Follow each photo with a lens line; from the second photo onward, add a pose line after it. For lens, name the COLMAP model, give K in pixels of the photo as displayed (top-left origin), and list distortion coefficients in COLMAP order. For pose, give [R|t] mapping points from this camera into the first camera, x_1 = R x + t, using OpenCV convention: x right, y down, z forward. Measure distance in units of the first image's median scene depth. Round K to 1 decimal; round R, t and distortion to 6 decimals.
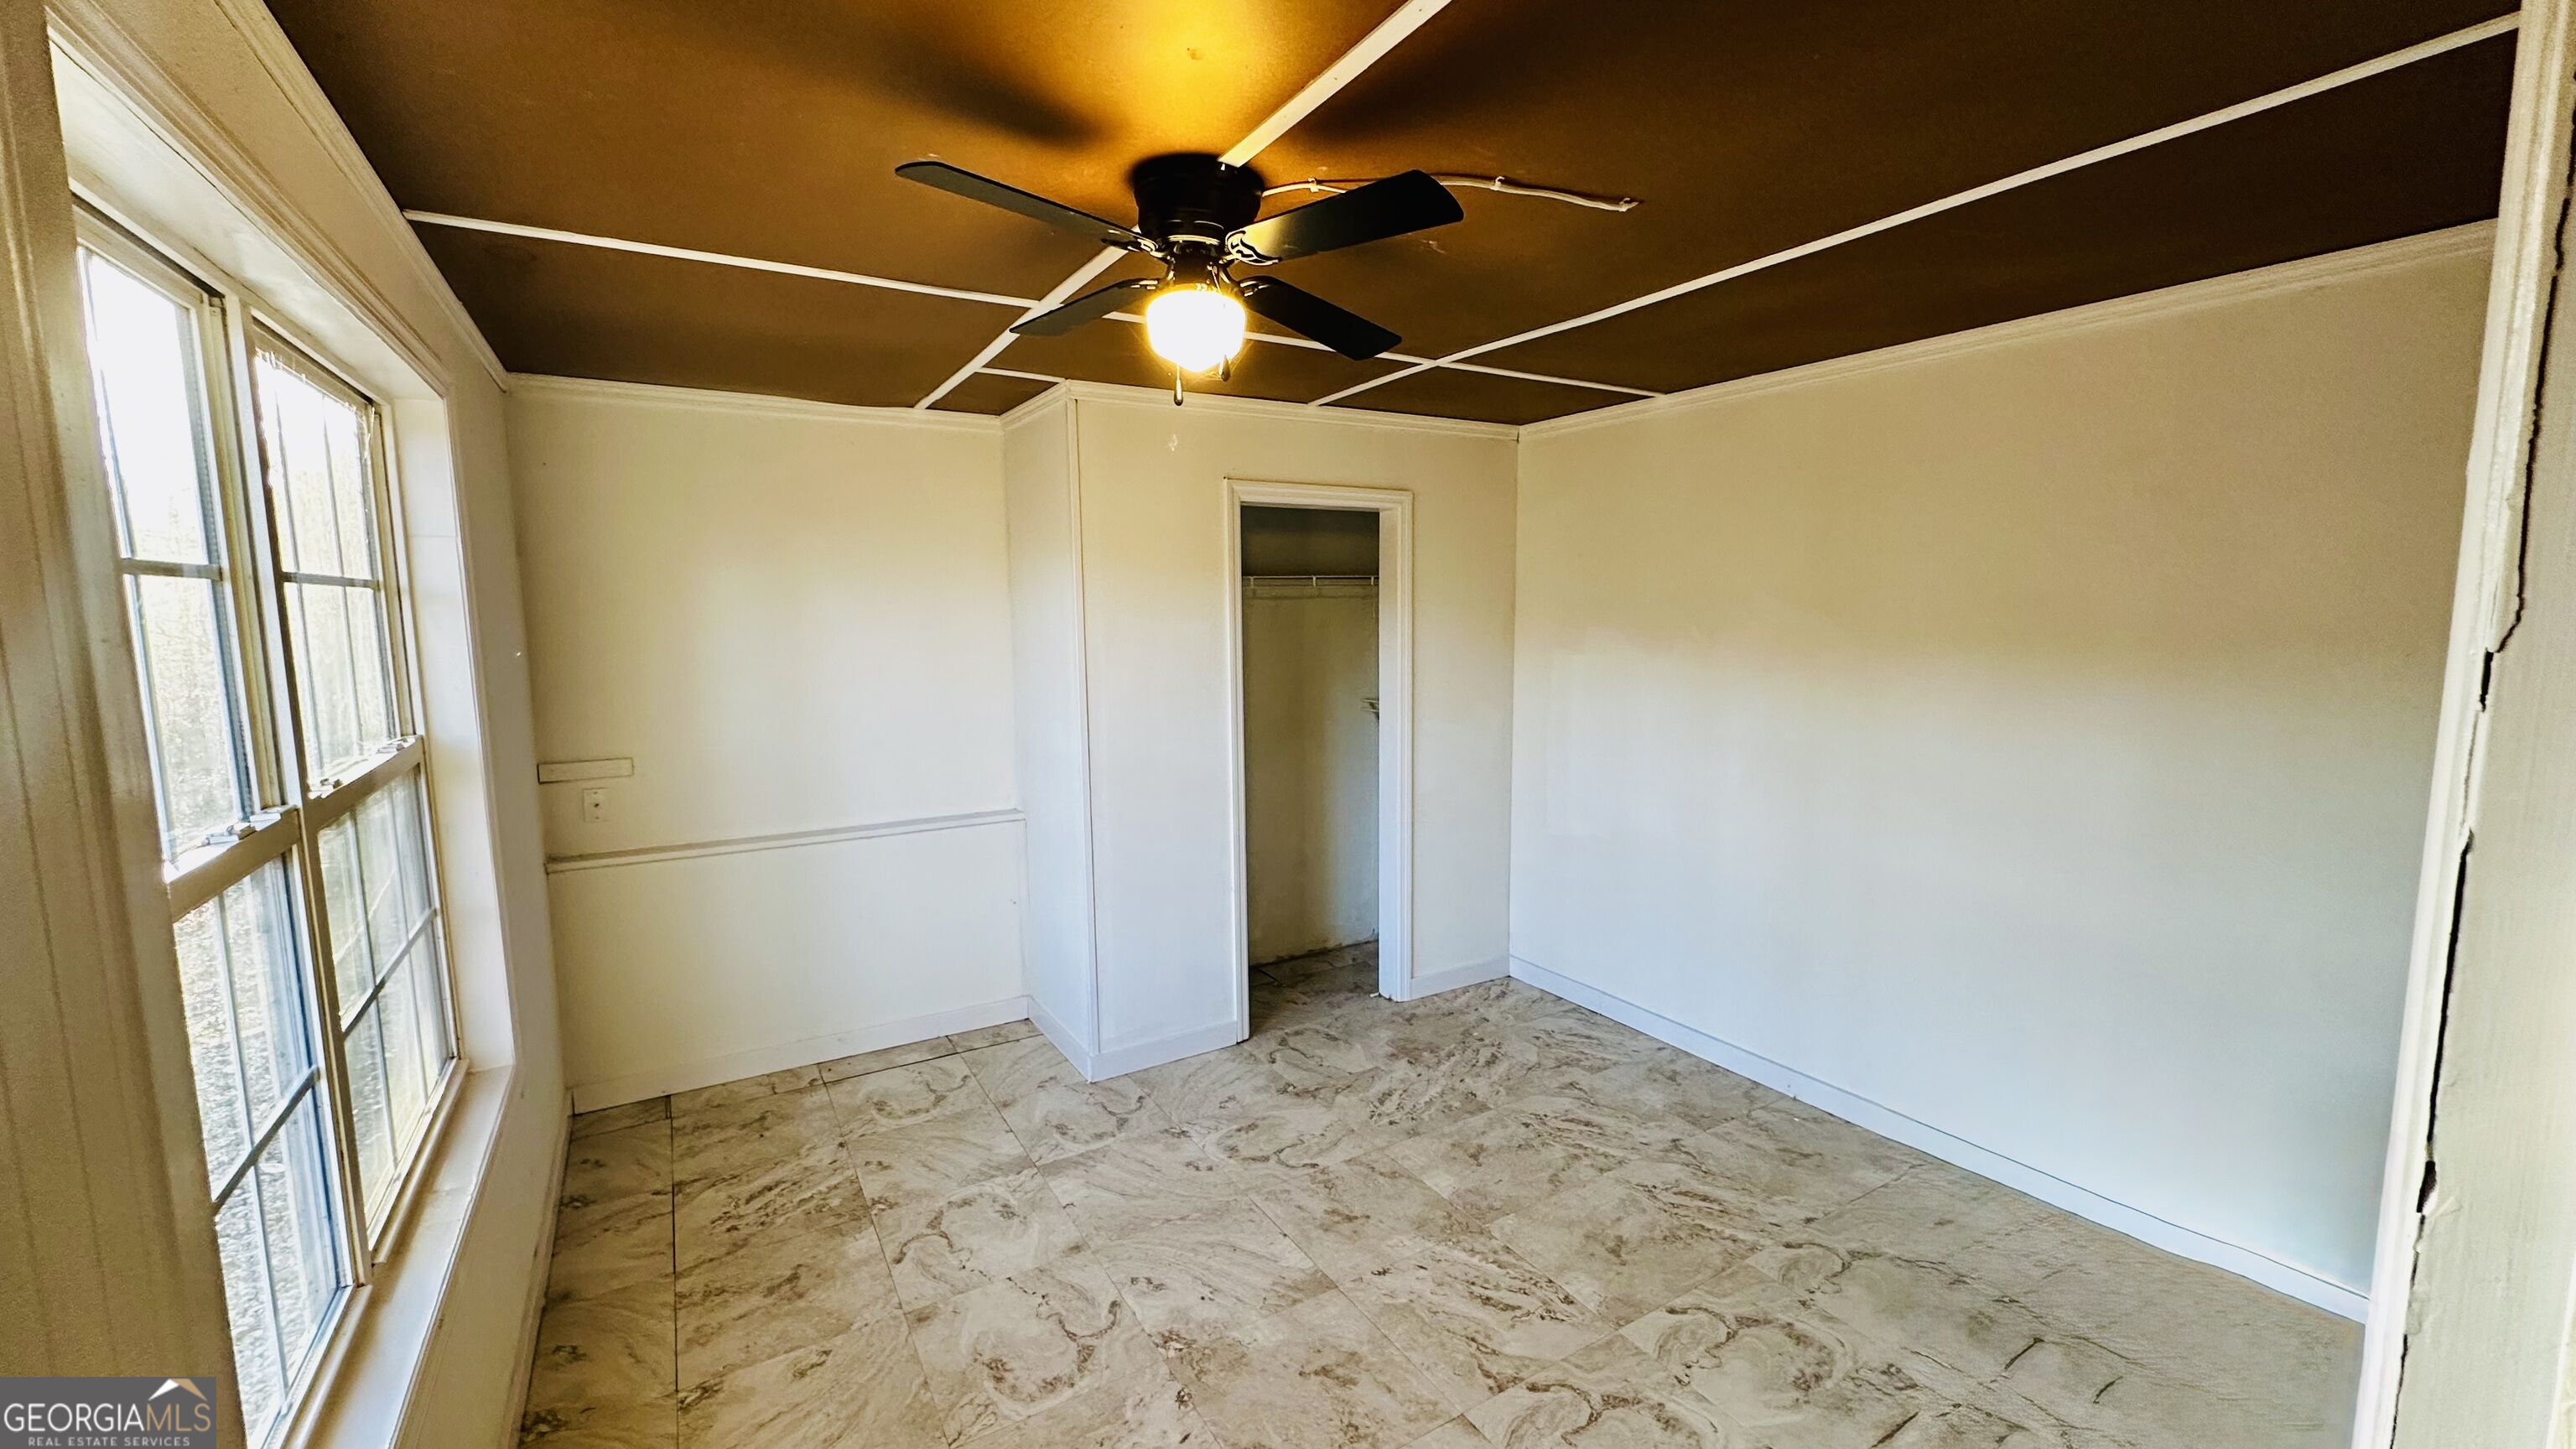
lens RADIAL K [[1027.4, 0, 1288.0], [0, 1027.4, 724.5], [0, 0, 1]] dist [0.001104, 0.000220]
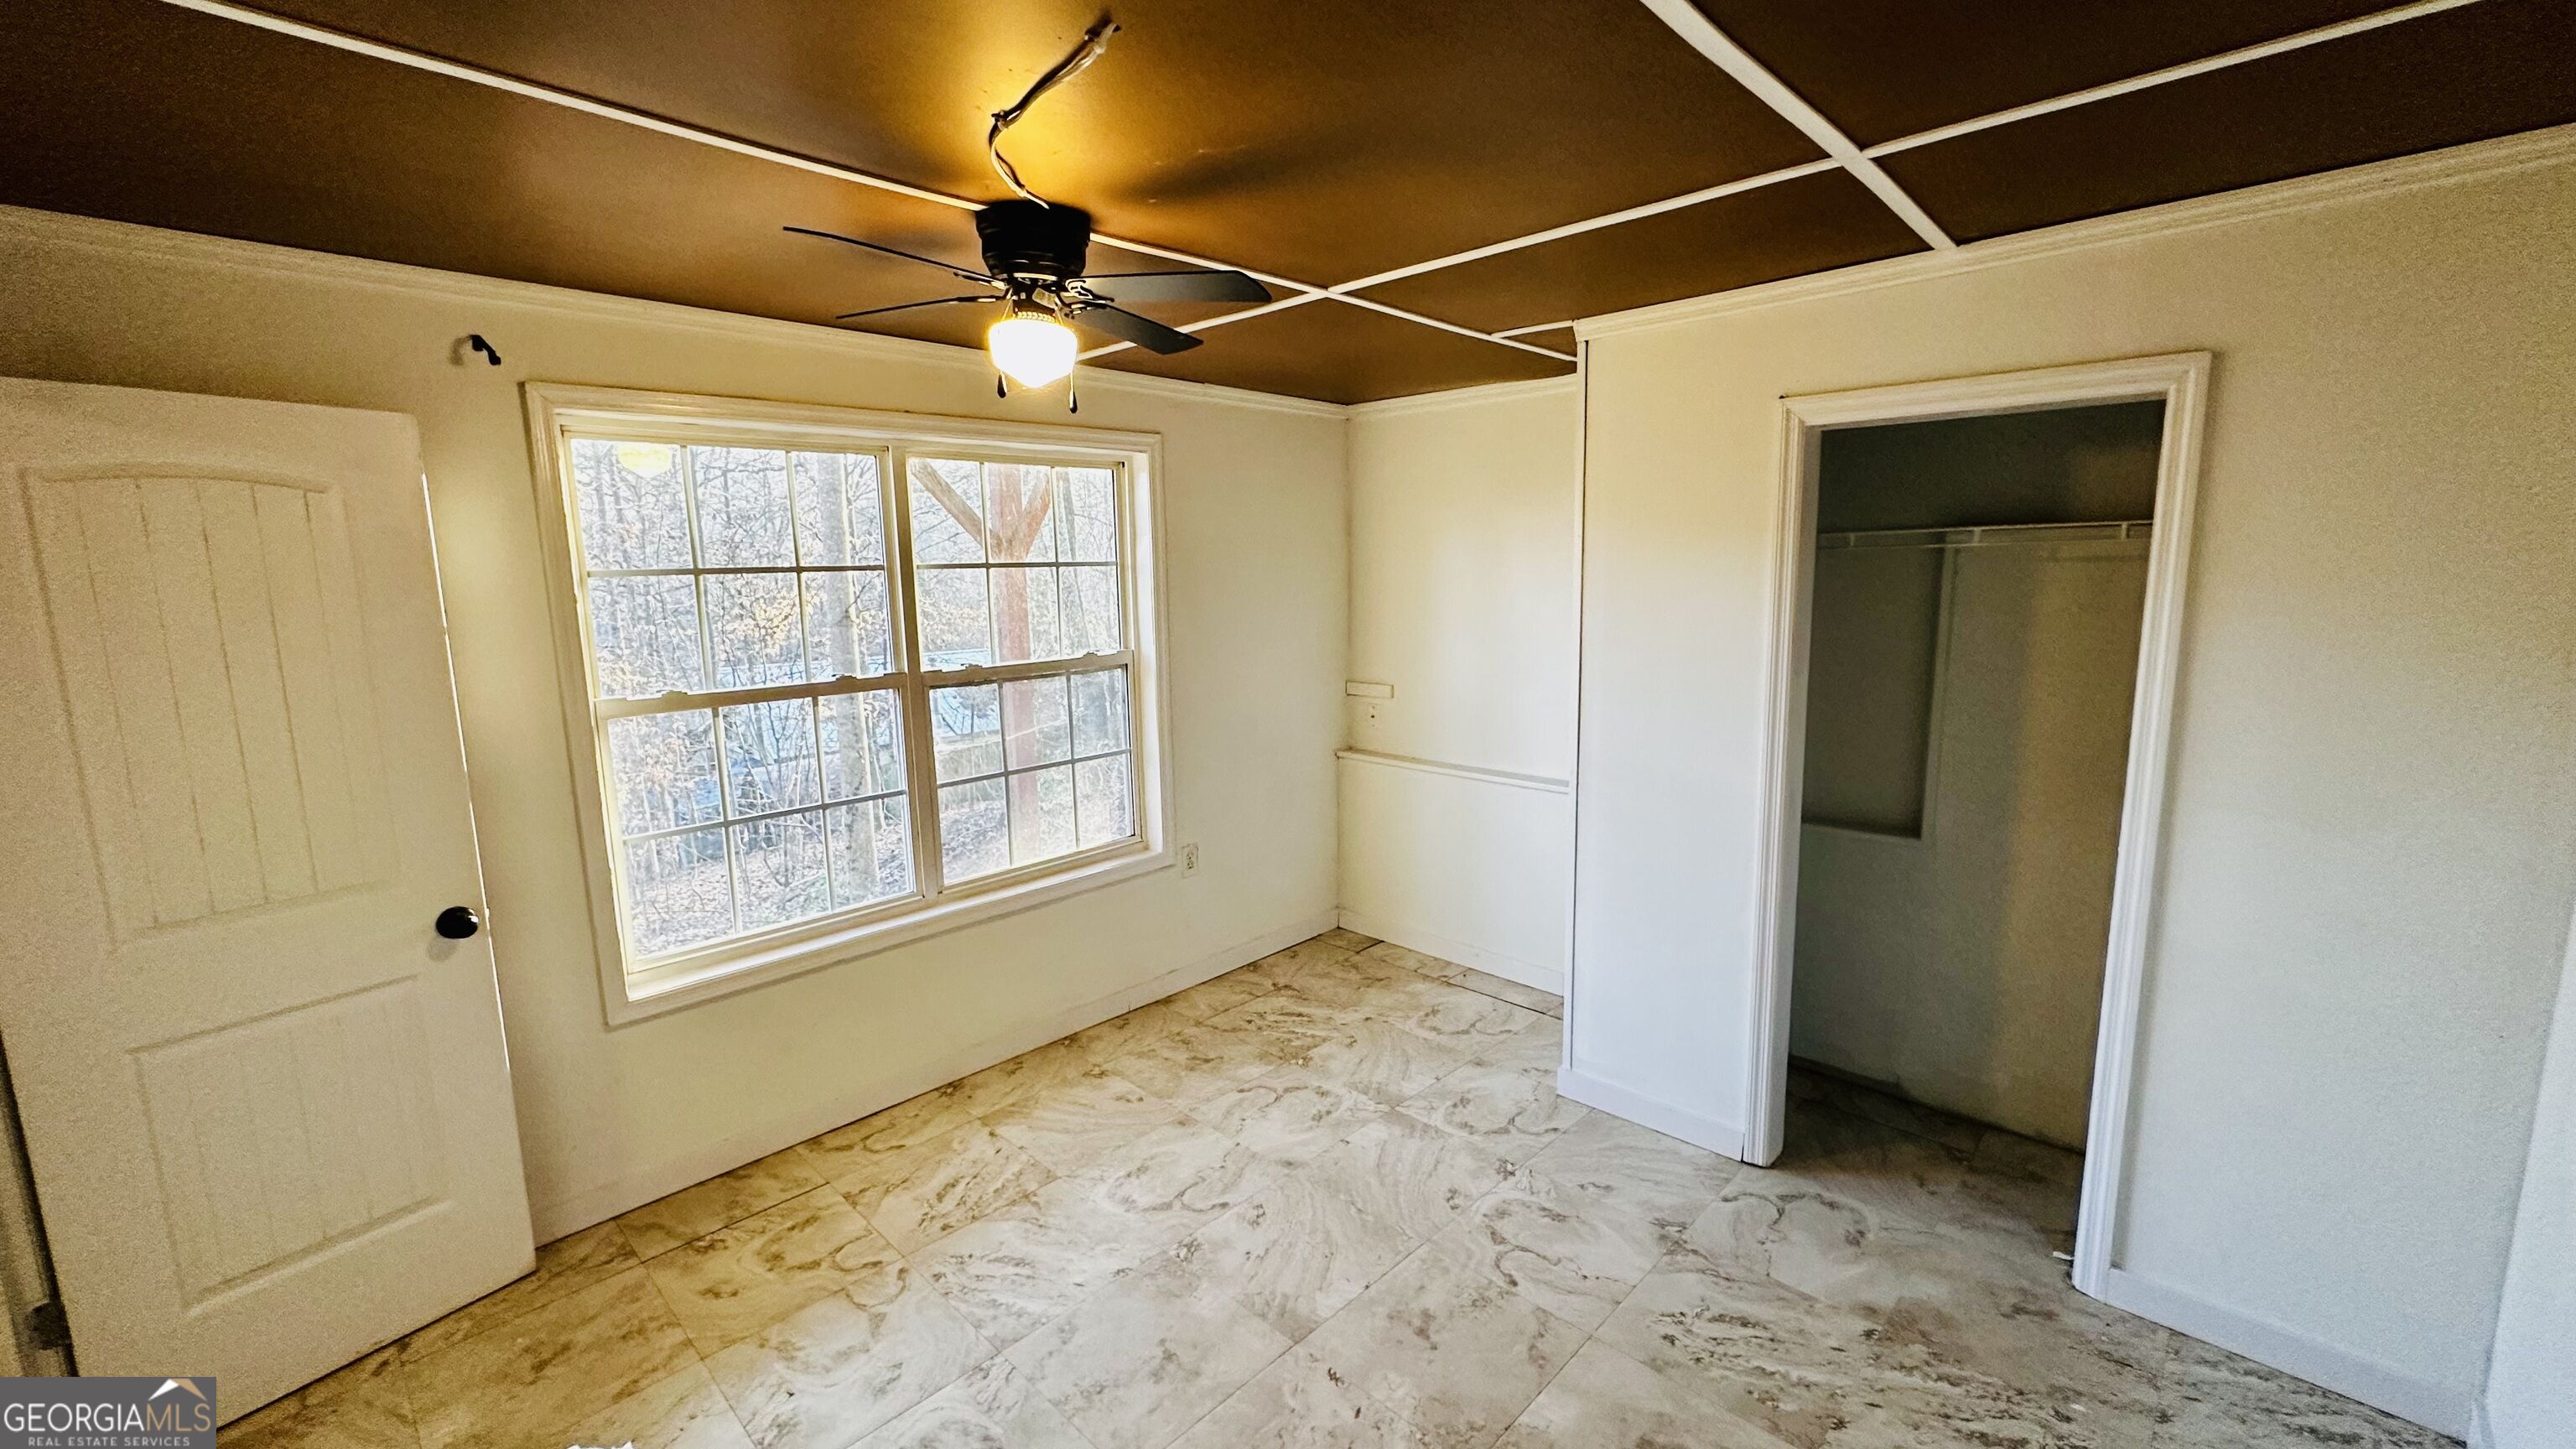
lens RADIAL K [[1027.4, 0, 1288.0], [0, 1027.4, 724.5], [0, 0, 1]] dist [0.001104, 0.000220]
pose [[0.259974, 0.154326, -0.953203, 0.640883], [-0.101050, 0.986074, 0.132088, -0.084281], [0.960314, 0.061981, 0.271949, 0.554876]]
